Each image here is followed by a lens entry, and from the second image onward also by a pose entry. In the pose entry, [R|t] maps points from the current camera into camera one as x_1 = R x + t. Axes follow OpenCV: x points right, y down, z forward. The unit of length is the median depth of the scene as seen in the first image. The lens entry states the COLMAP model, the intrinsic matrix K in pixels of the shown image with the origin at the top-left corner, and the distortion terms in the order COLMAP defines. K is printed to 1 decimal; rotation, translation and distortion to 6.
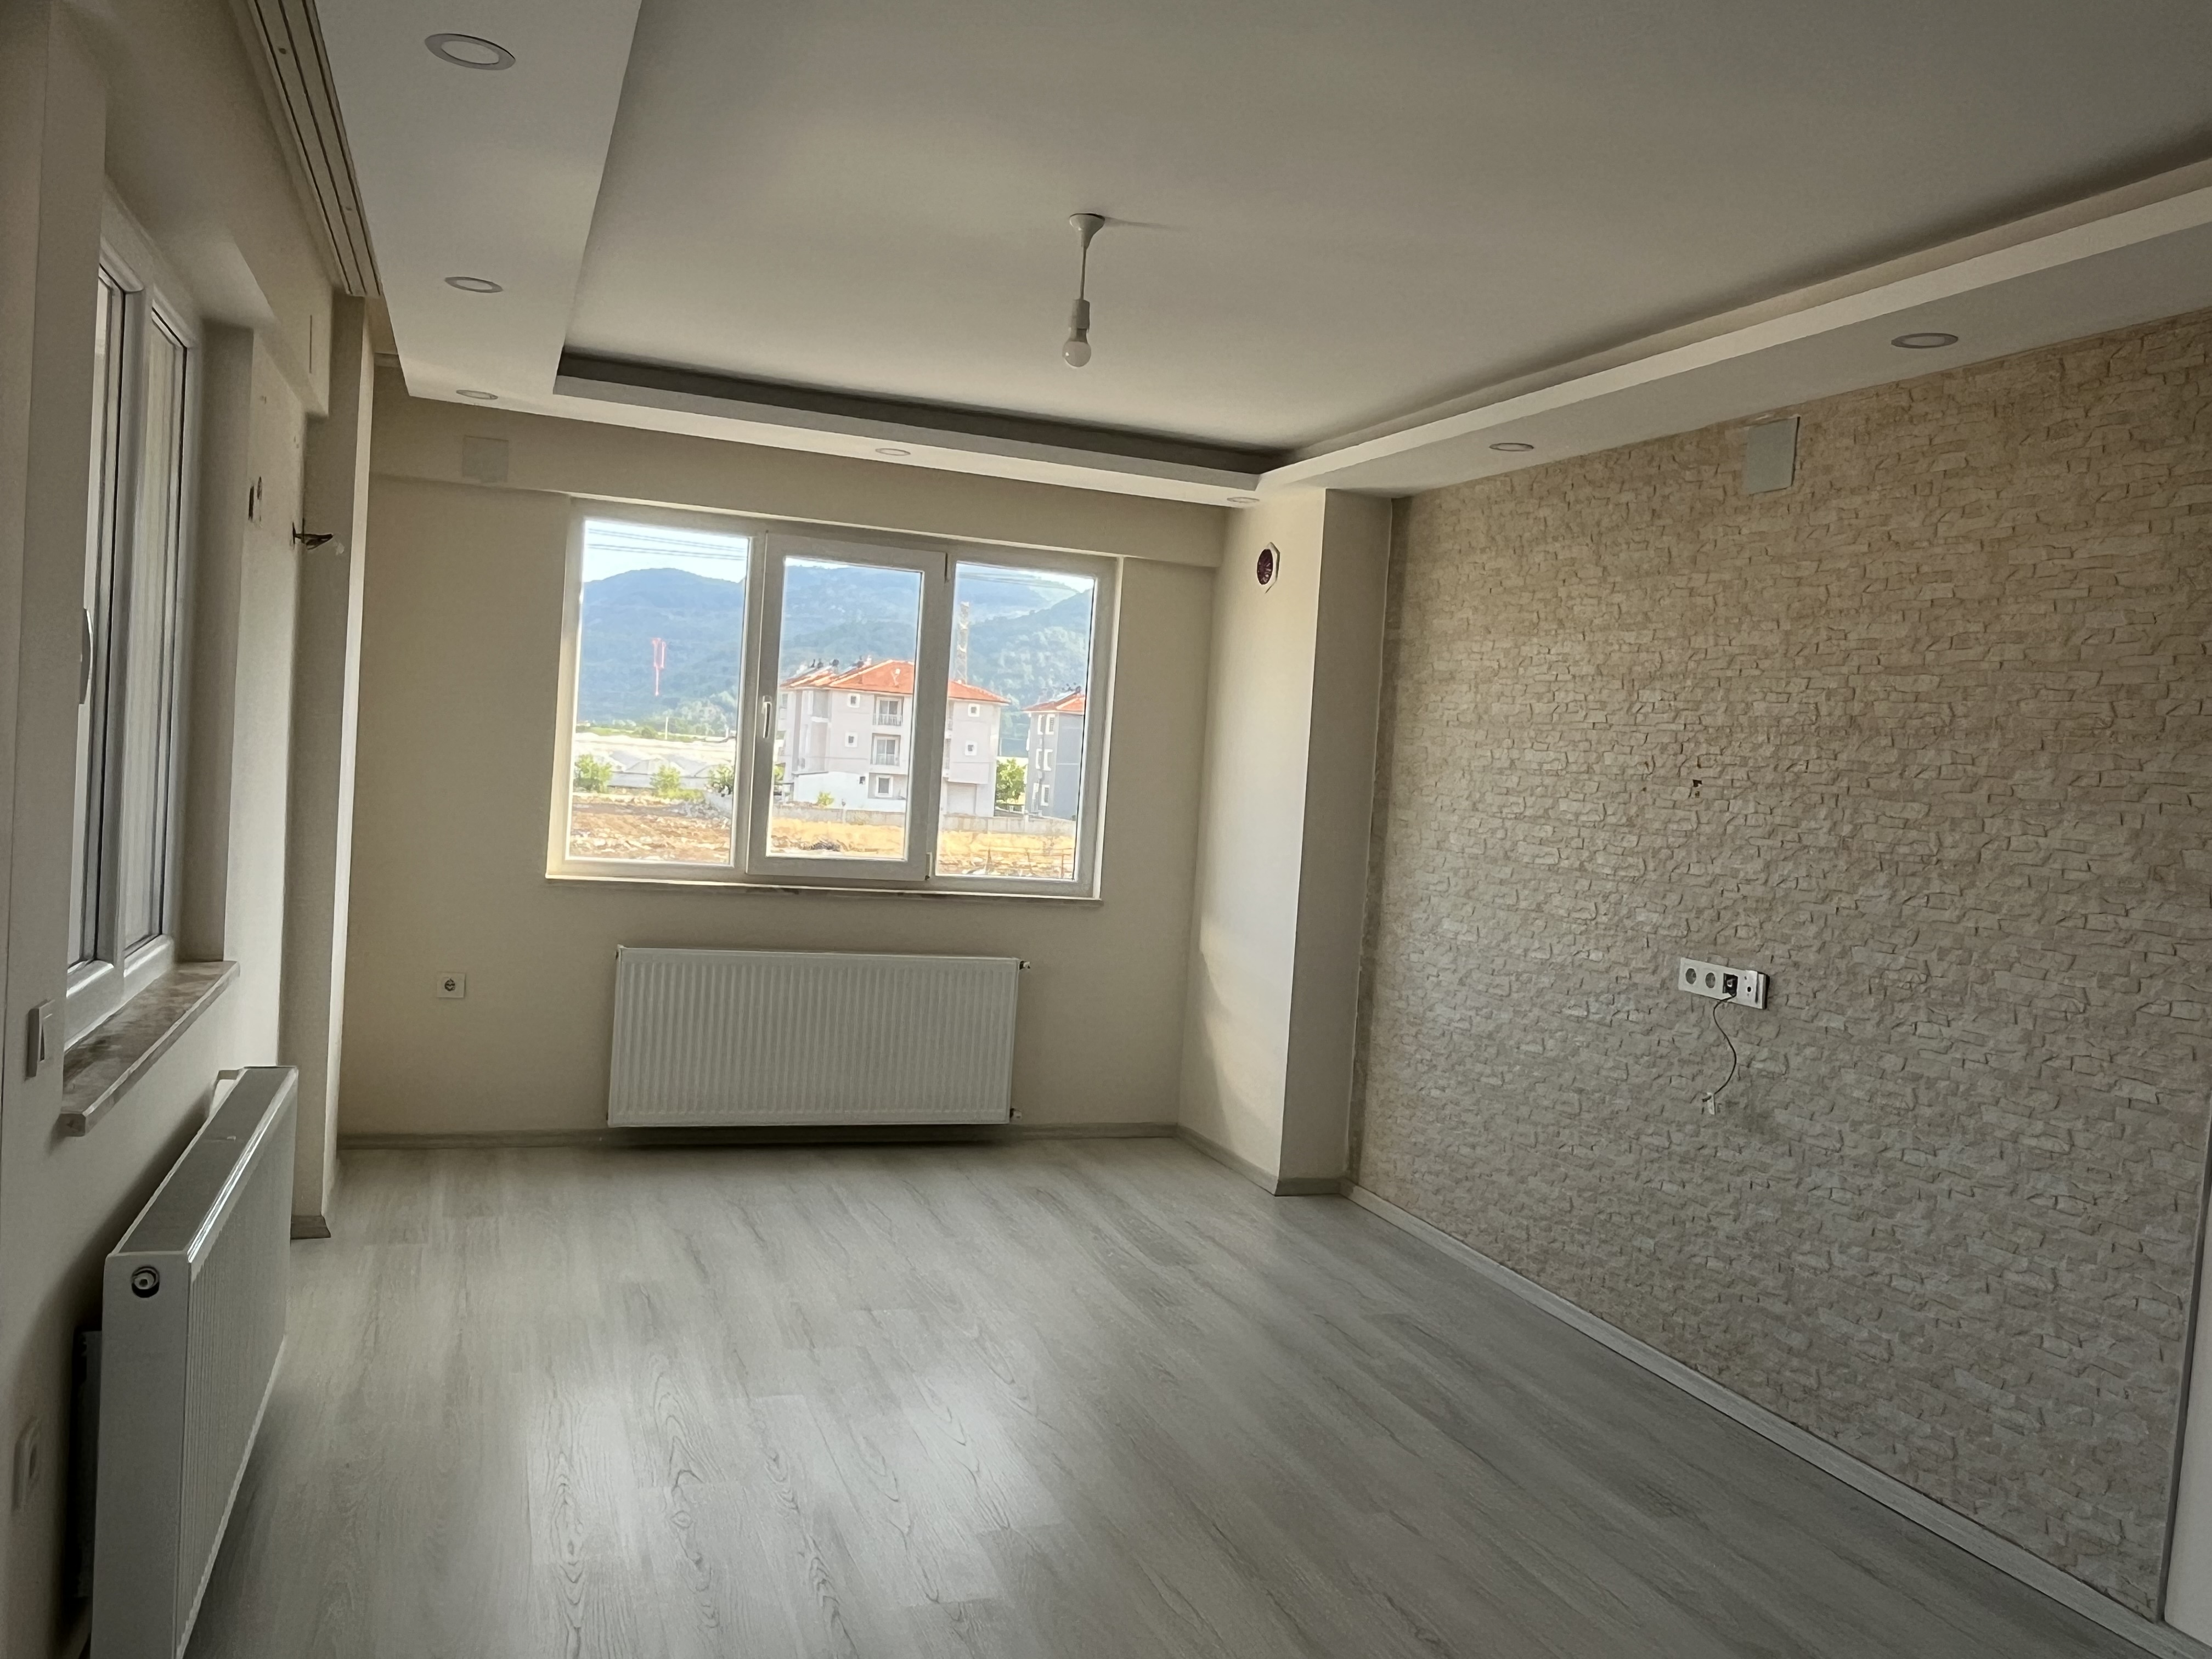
lens RADIAL K [[1659.1, 0, 1111.1], [0, 1659.1, 841.4], [0, 0, 1]] dist [0.006854, -0.014187]
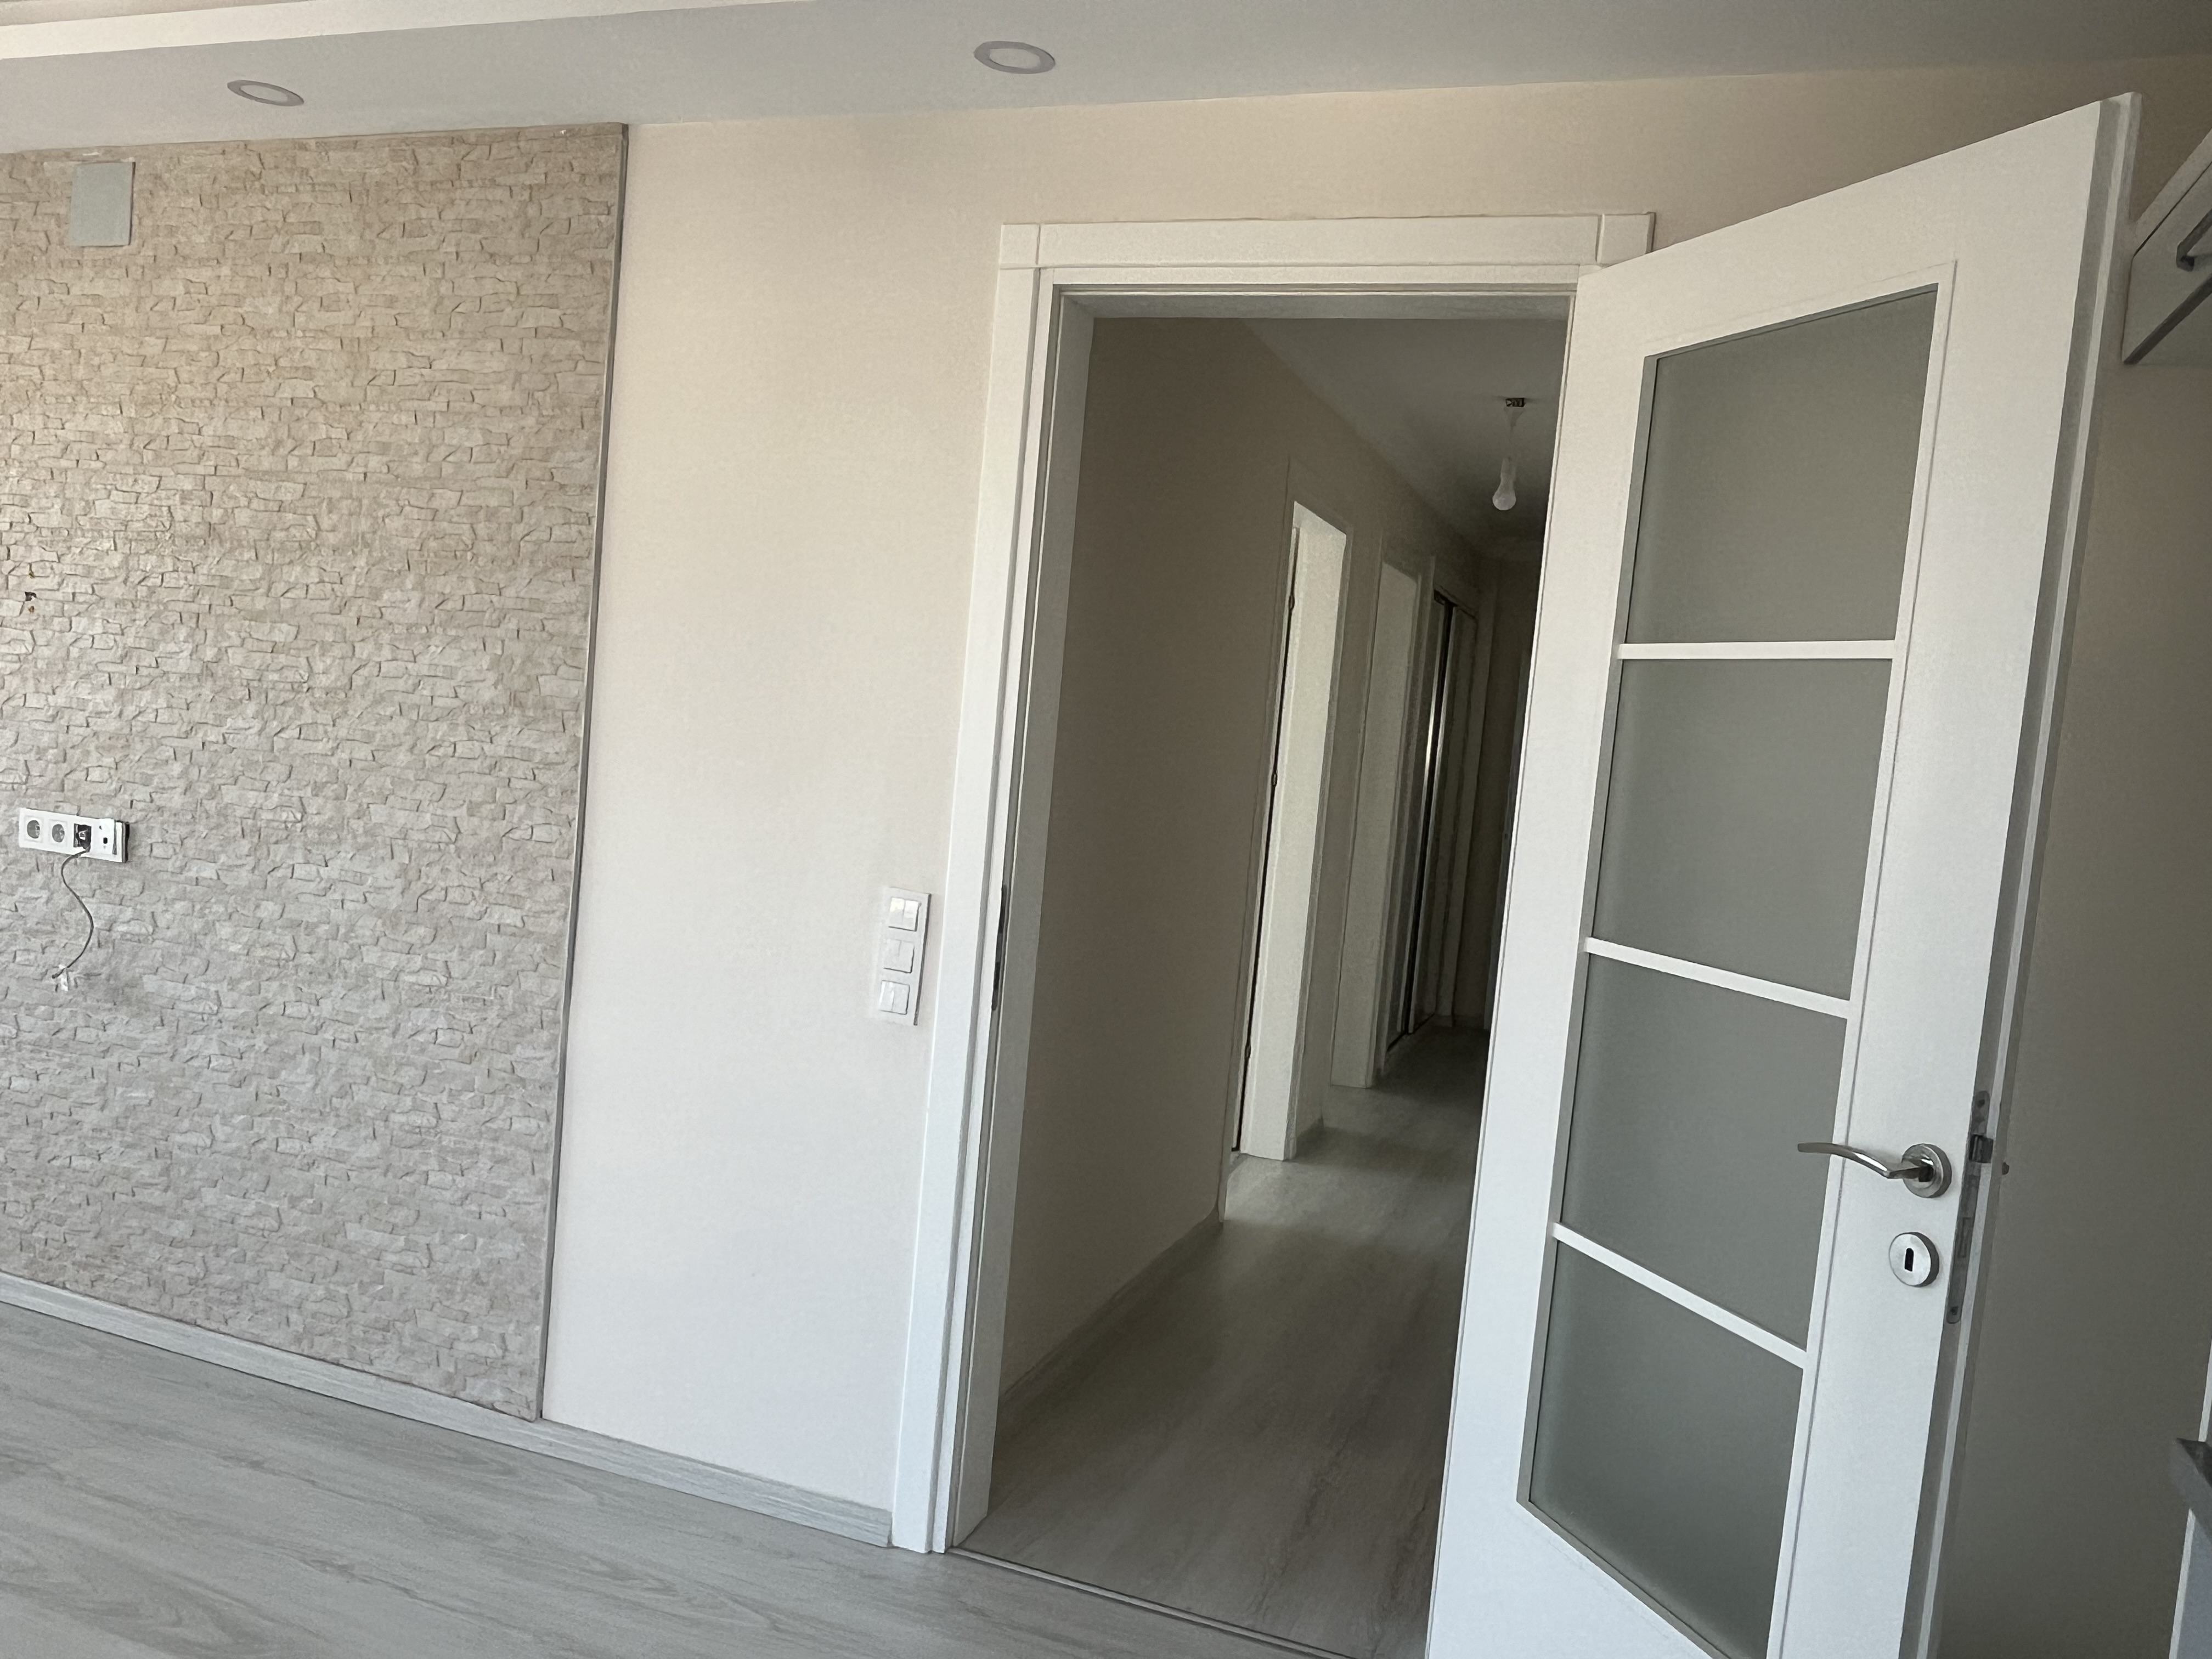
lens RADIAL K [[1659.1, 0, 1093.0], [0, 1659.1, 841.3], [0, 0, 1]] dist [0.006854, -0.014187]
pose [[0.655533, -0.067775, 0.752119, 0.083644], [-0.004104, 0.995630, 0.093296, 0.008422], [-0.755155, -0.064246, 0.652390, 0.065872]]
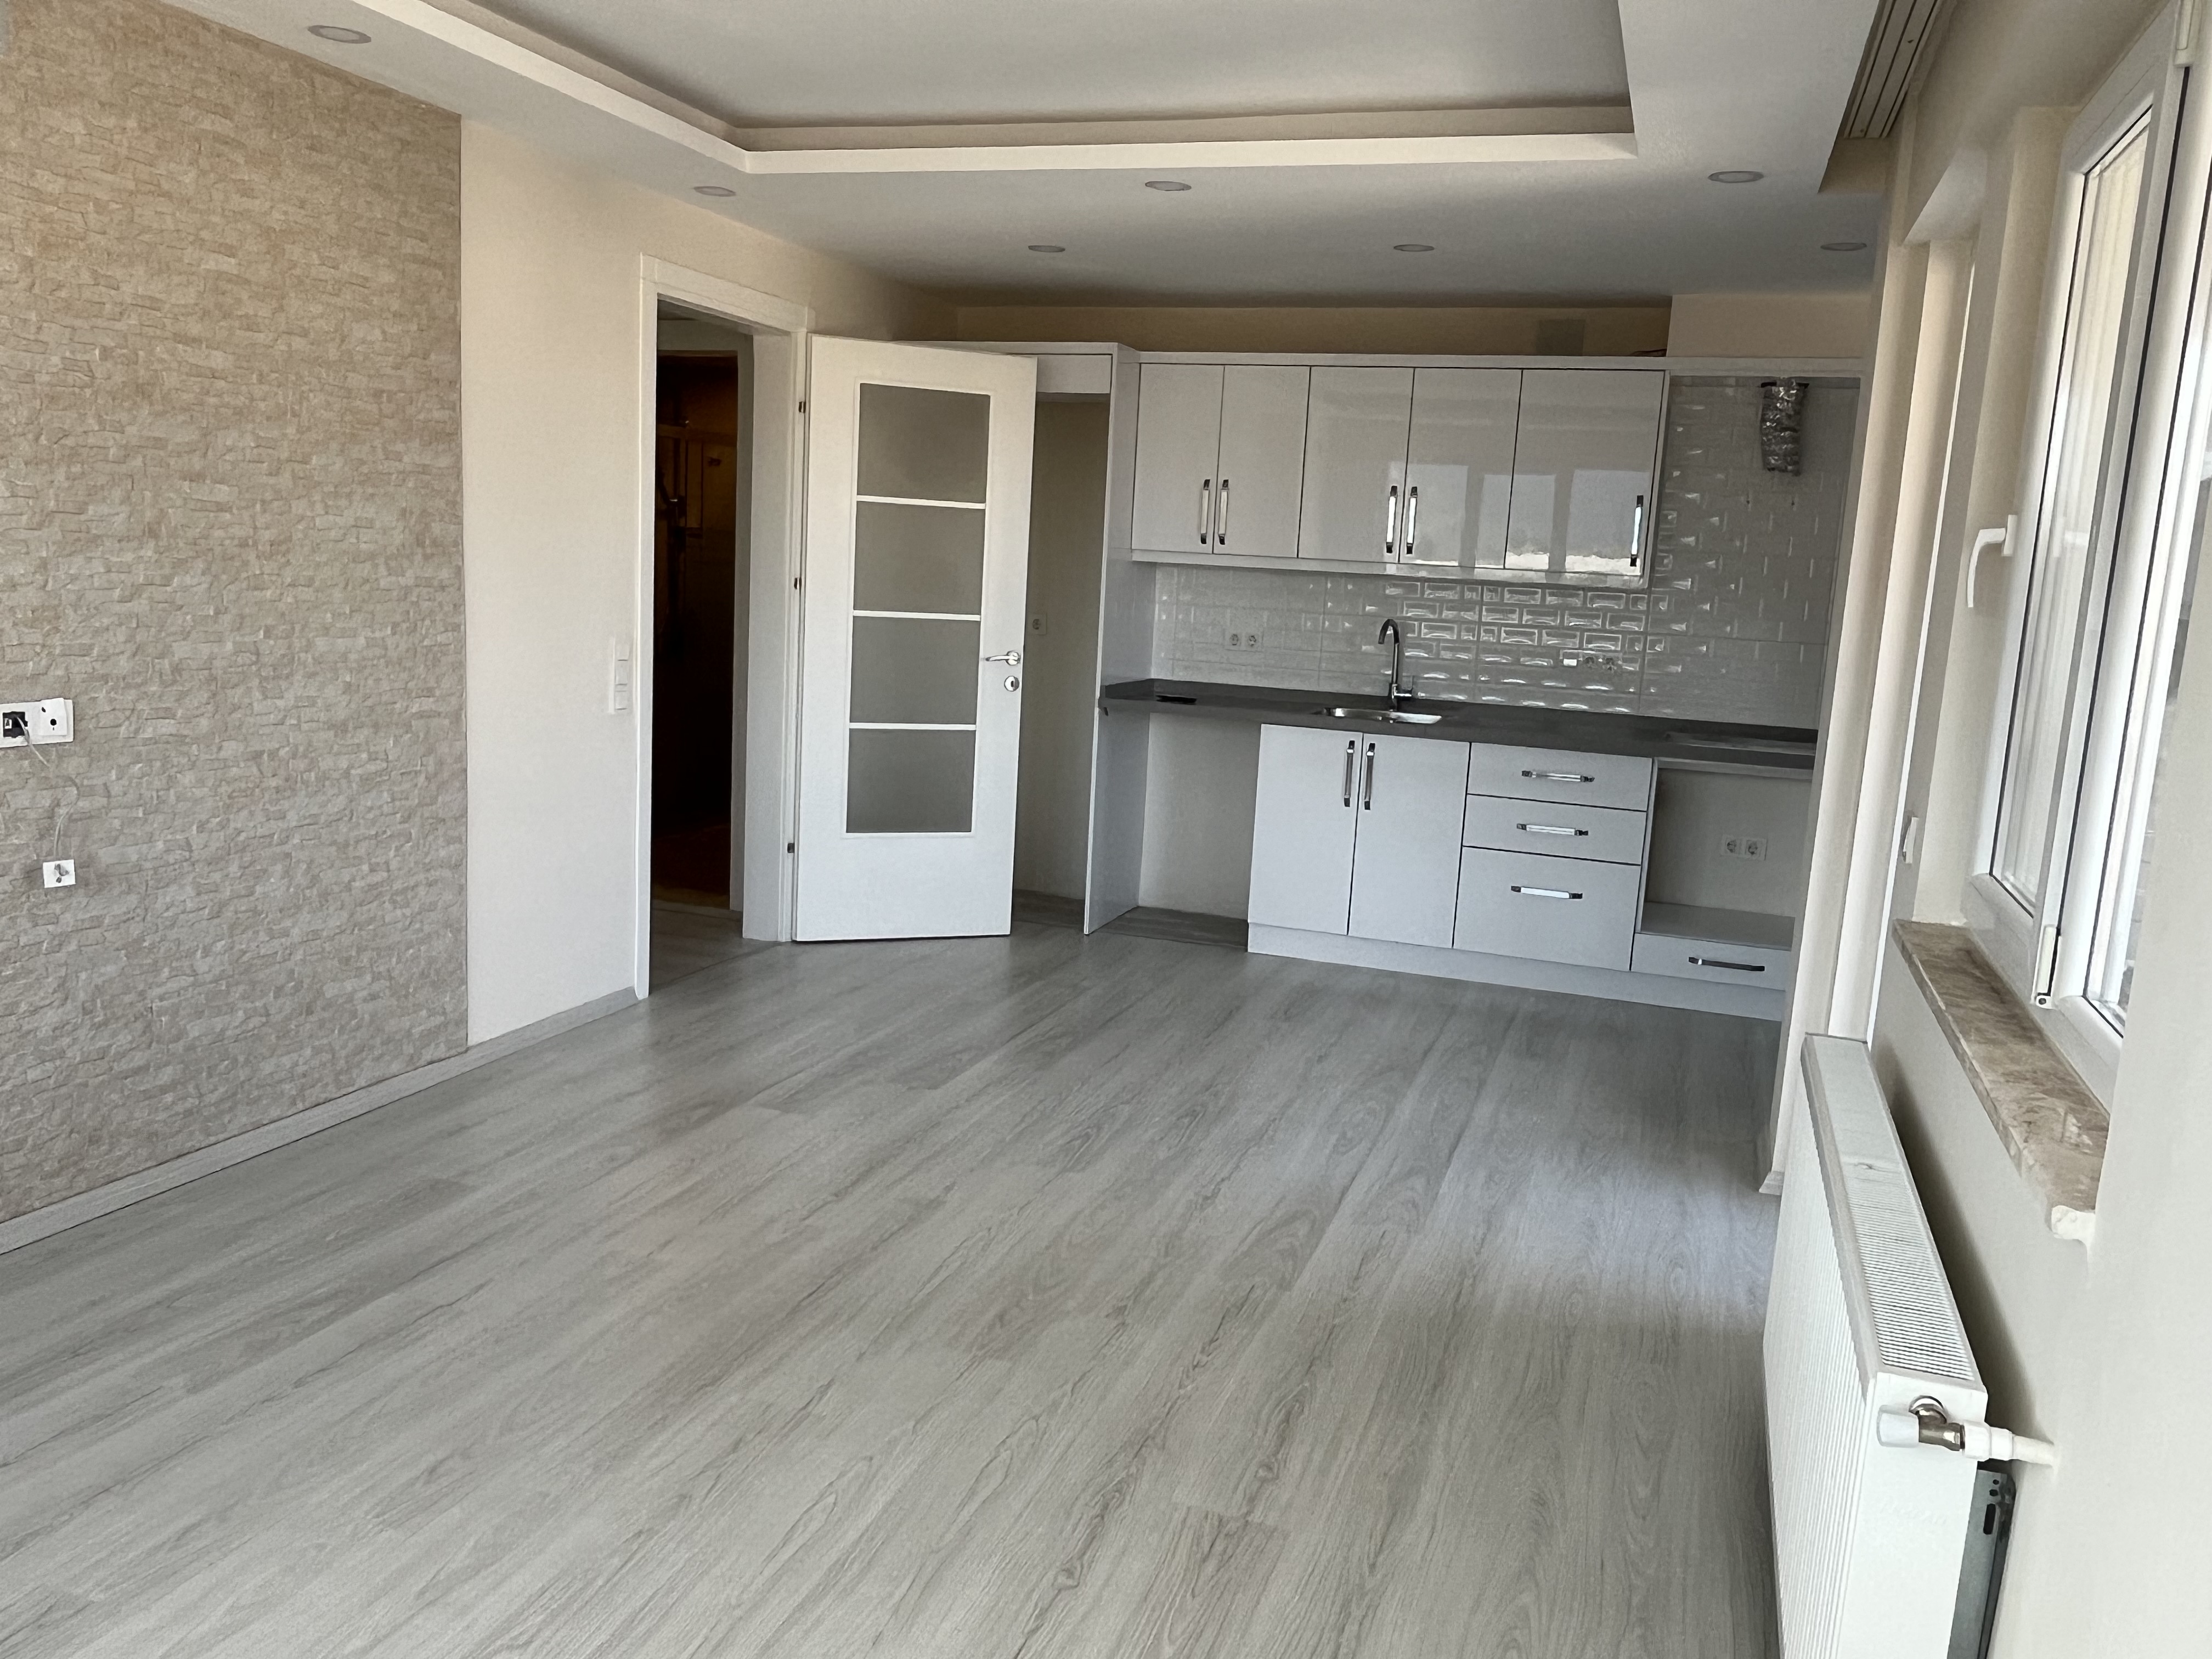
lens RADIAL K [[1659.1, 0, 1093.9], [0, 1659.1, 833.8], [0, 0, 1]] dist [0.006854, -0.014187]
pose [[-0.753394, -0.215537, 0.621241, -0.562138], [-0.073443, 0.966425, 0.246230, -0.103744], [-0.653455, 0.139882, -0.743929, 1.424419]]
